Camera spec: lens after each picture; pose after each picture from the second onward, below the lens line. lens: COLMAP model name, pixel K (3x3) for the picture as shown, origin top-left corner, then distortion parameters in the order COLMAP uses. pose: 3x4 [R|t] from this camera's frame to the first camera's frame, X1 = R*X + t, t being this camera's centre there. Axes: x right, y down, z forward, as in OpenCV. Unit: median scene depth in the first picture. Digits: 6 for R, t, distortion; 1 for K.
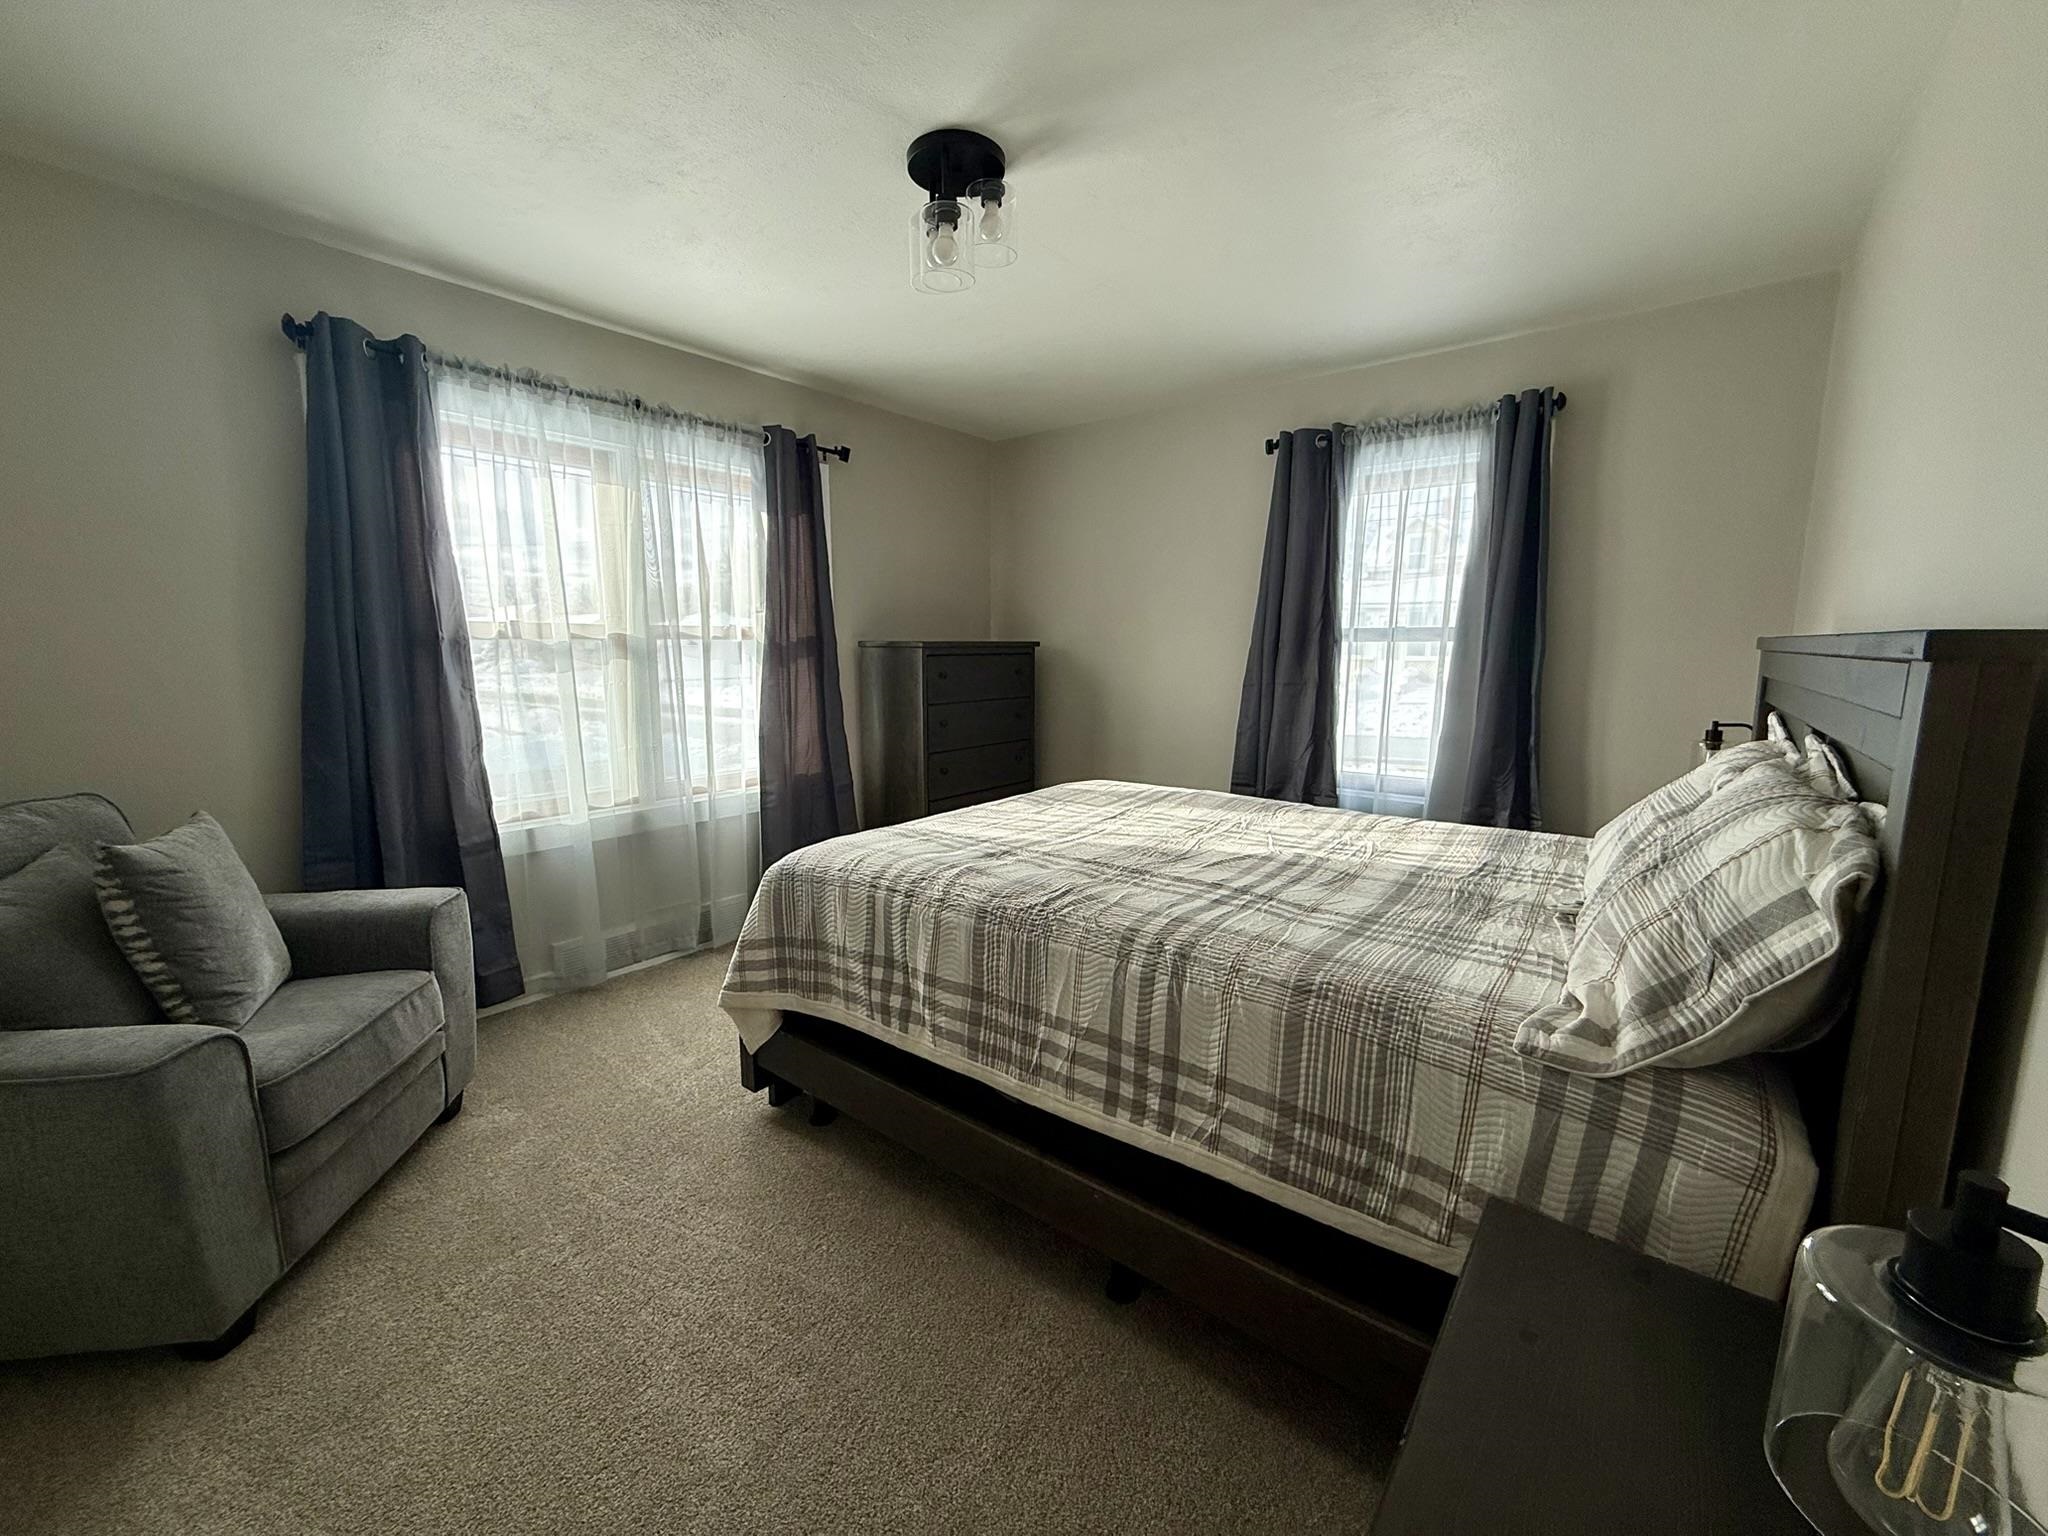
lens RADIAL K [[817.5, 0, 1019.5], [0, 817.5, 769.3], [0, 0, 1]] dist [-0.003305, 0.001948]
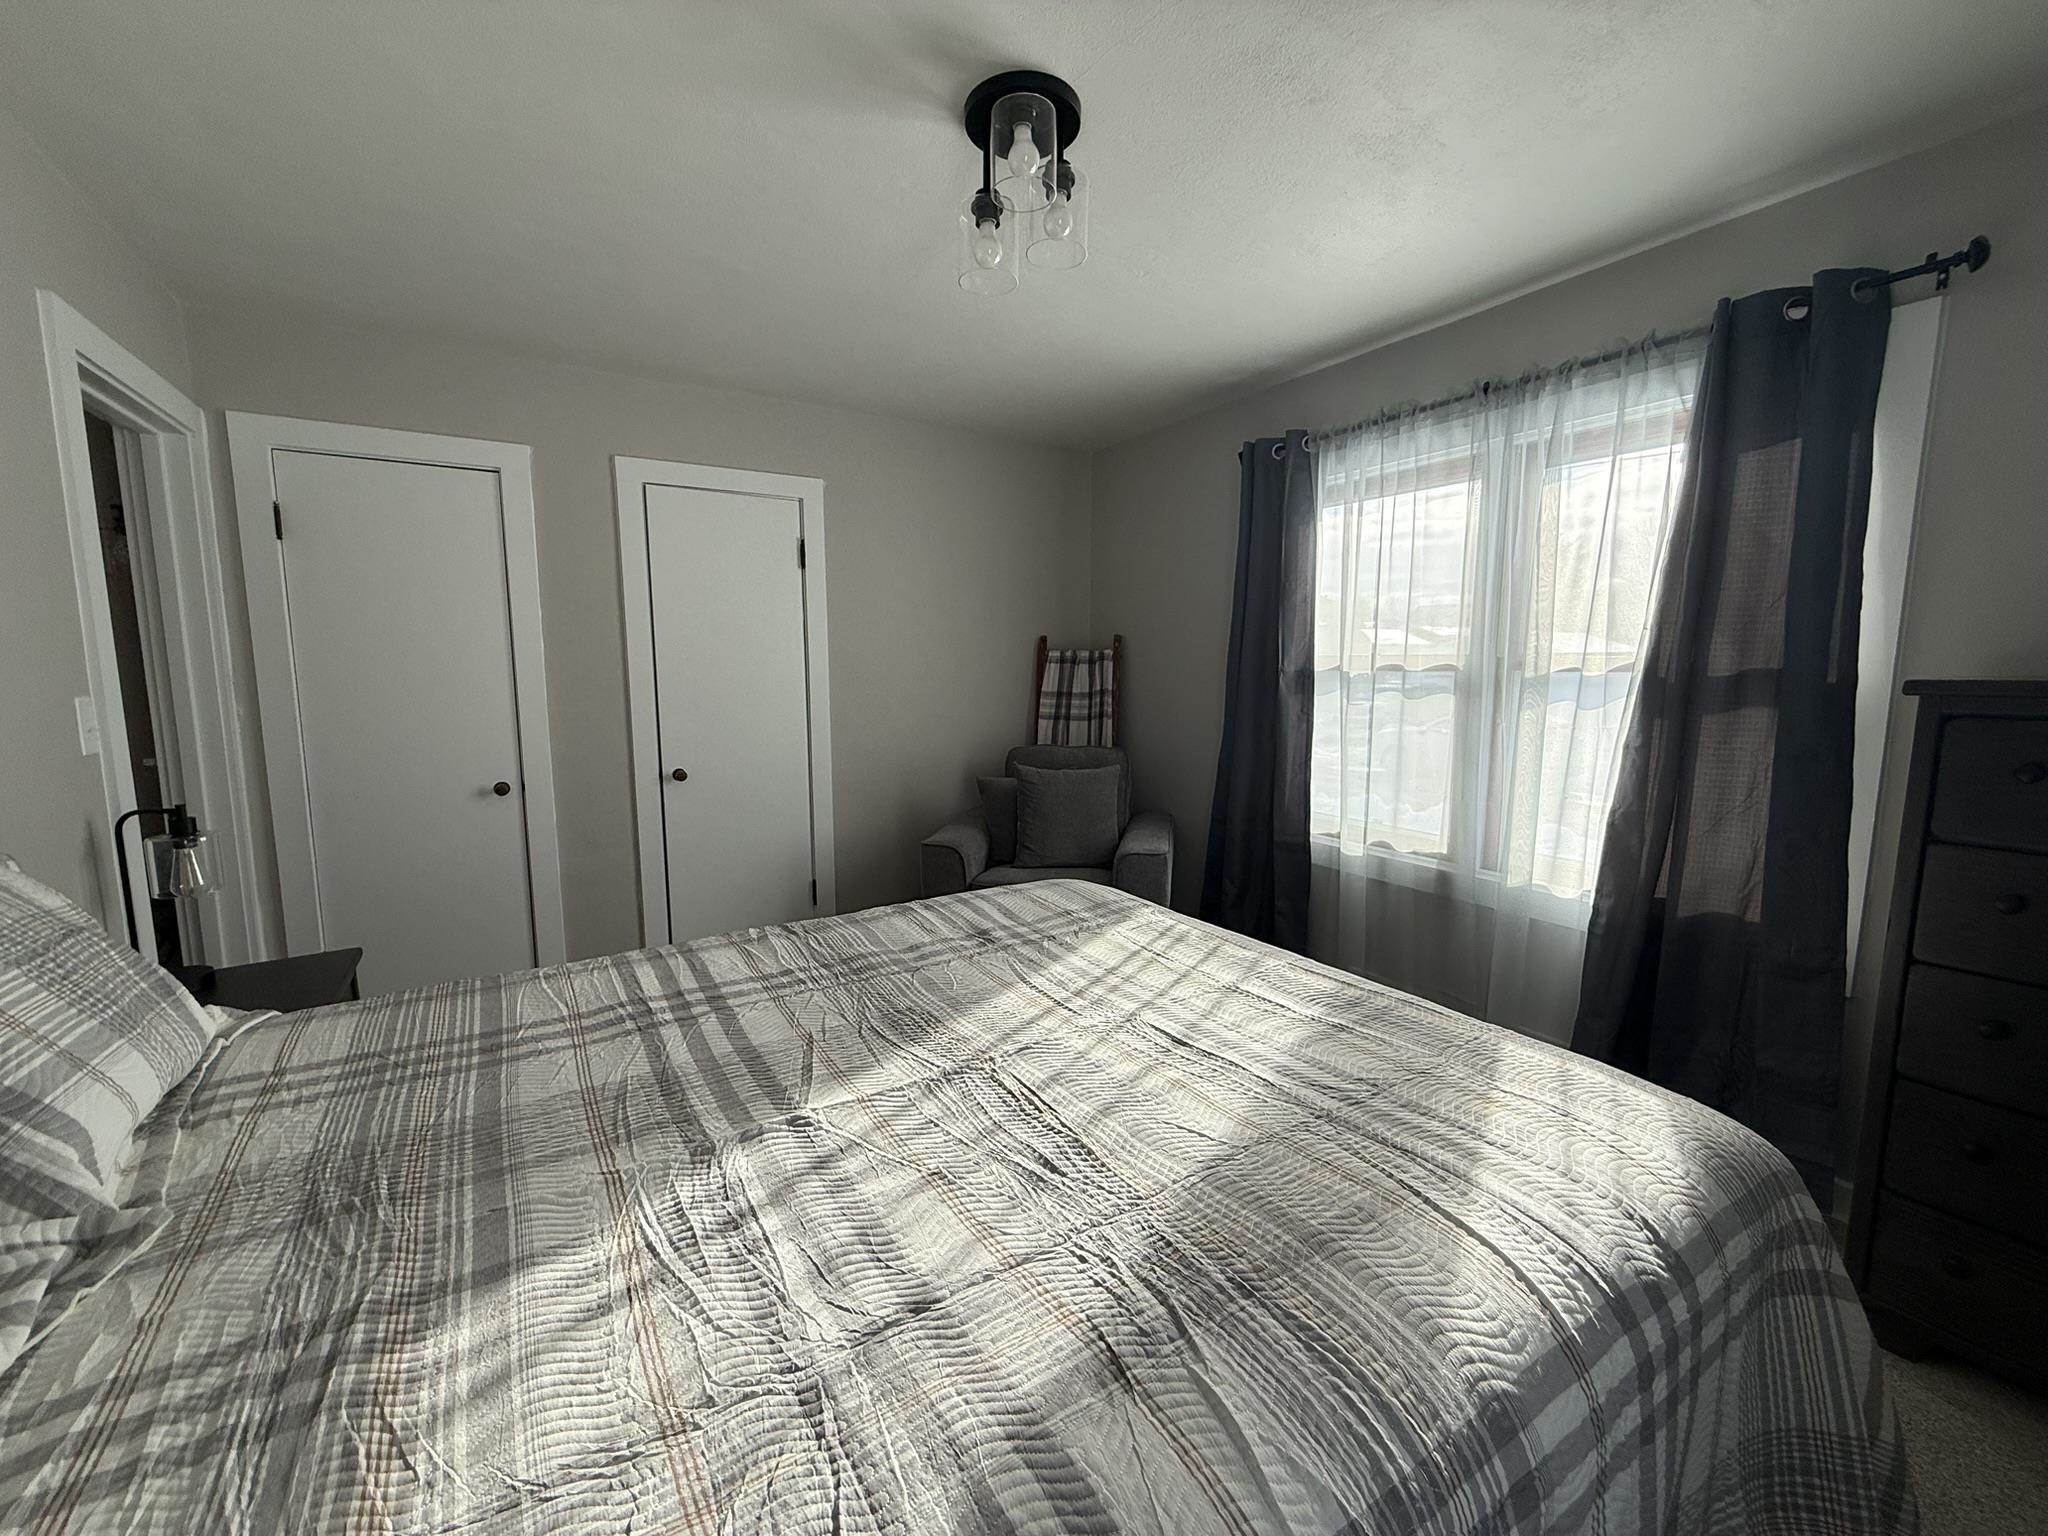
lens RADIAL K [[817.5, 0, 1023.3], [0, 817.5, 772.0], [0, 0, 1]] dist [-0.003305, 0.001948]
pose [[-0.338002, 0.123765, -0.932972, 0.788349], [-0.140794, 0.973511, 0.180150, -0.236888], [0.930554, 0.192248, -0.311623, 1.390461]]
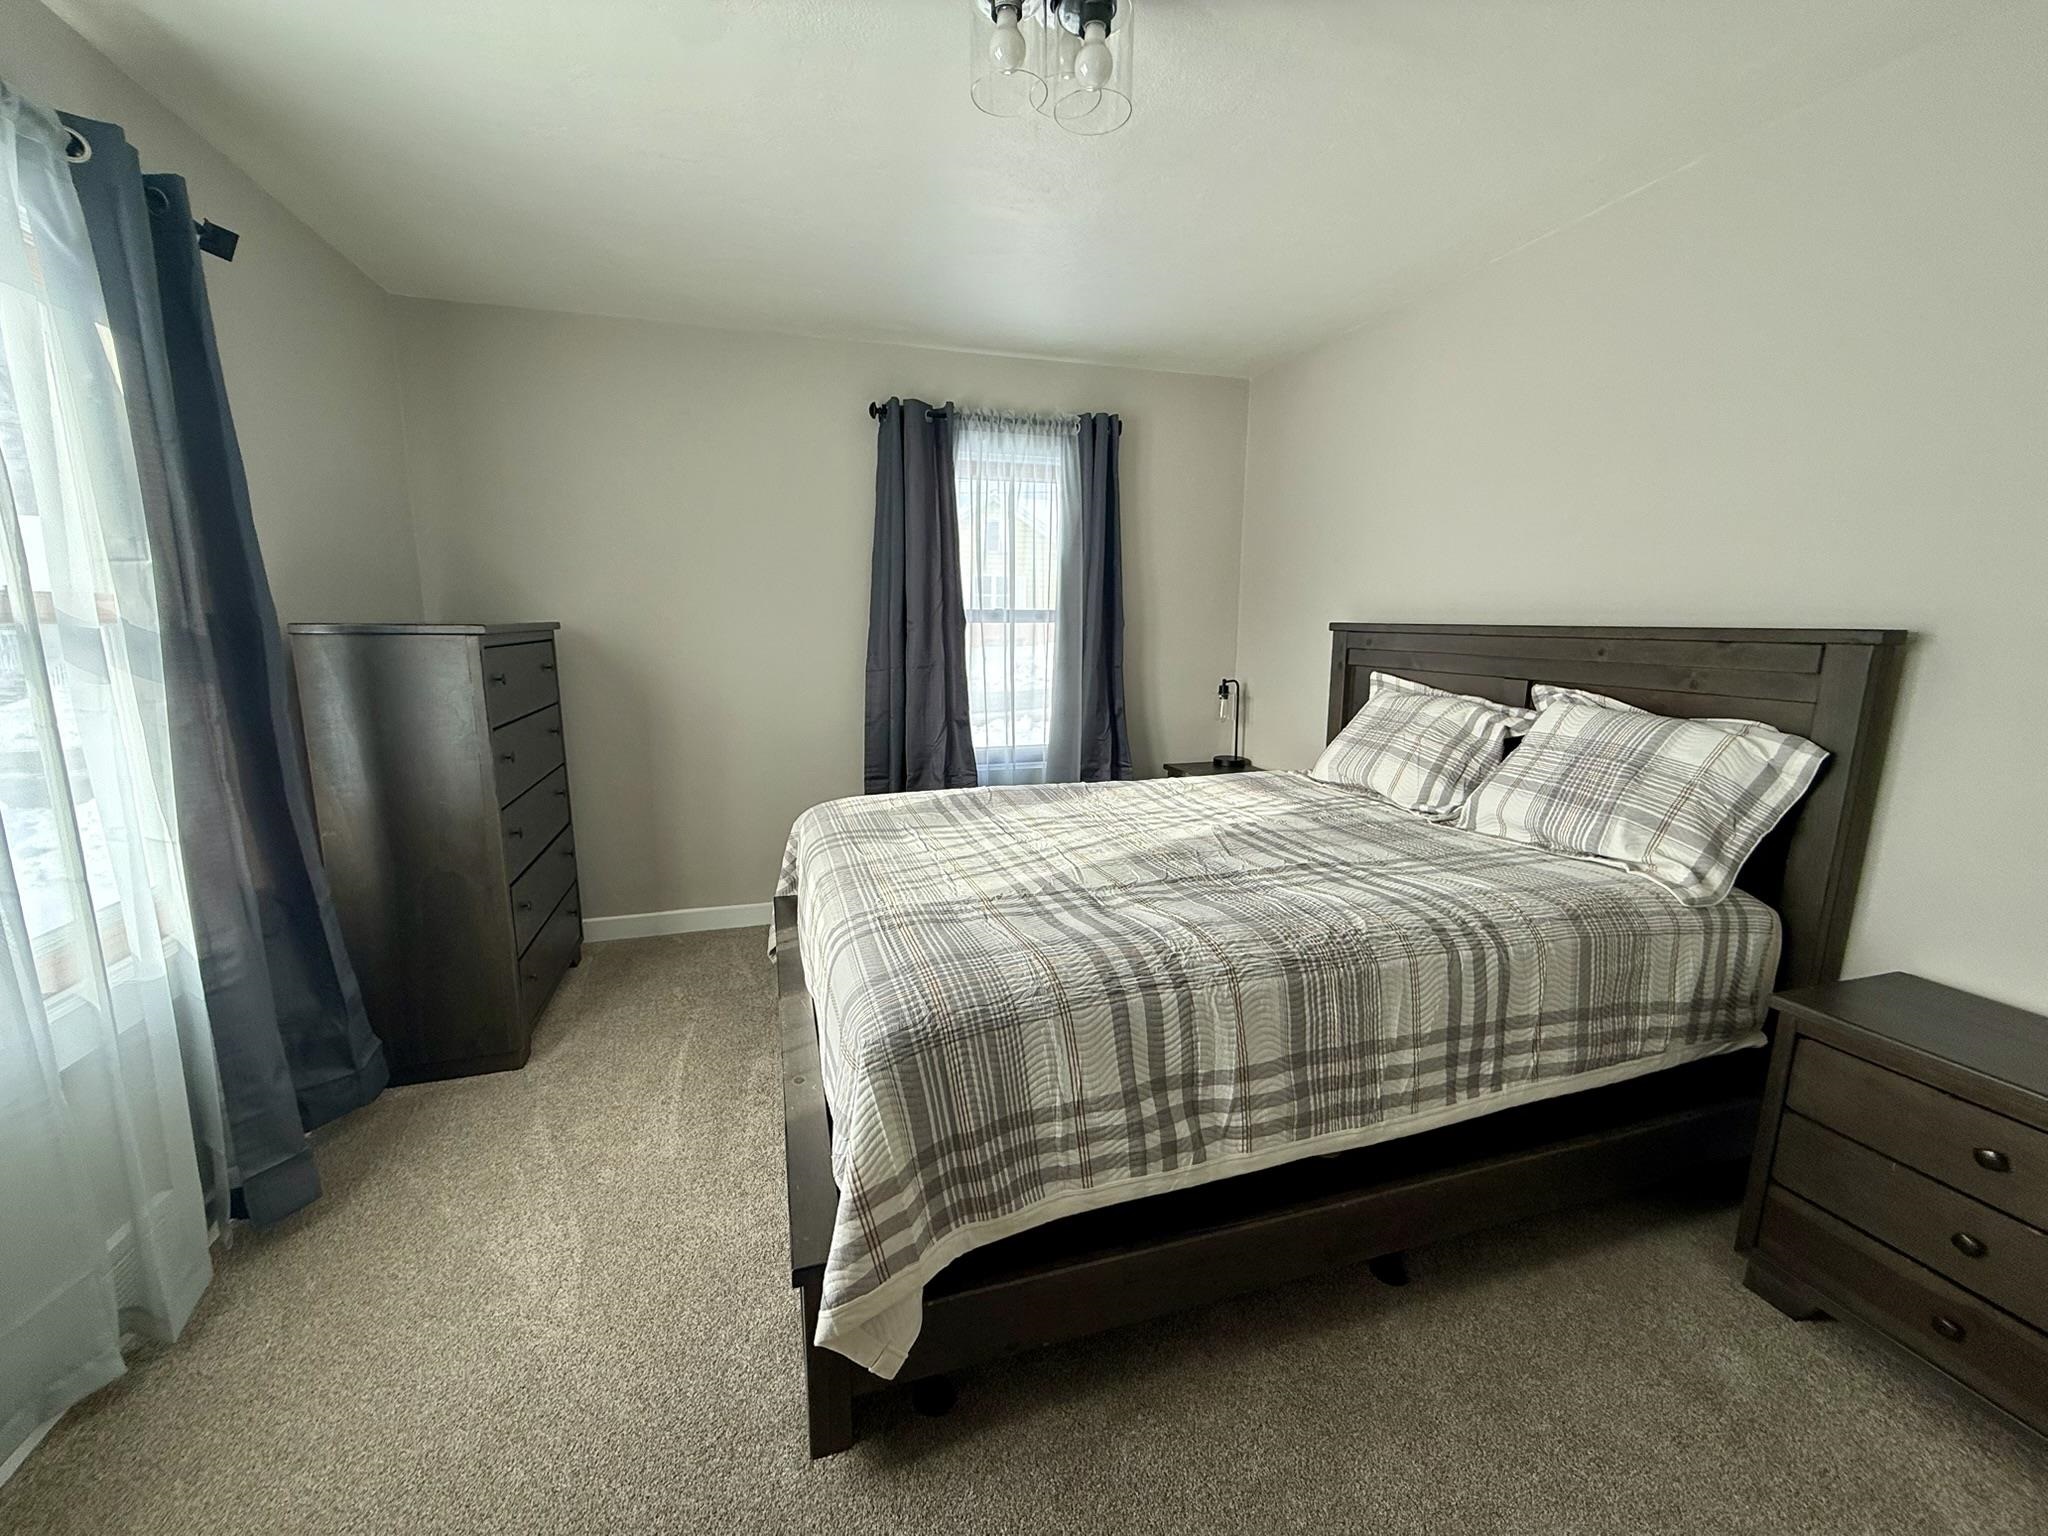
lens RADIAL K [[817.5, 0, 1033.2], [0, 817.5, 763.2], [0, 0, 1]] dist [-0.003305, 0.001948]
pose [[0.564845, -0.144041, 0.812528, -0.746242], [0.123179, 0.988333, 0.089577, -0.117896], [-0.815952, 0.049489, 0.575998, 0.647651]]
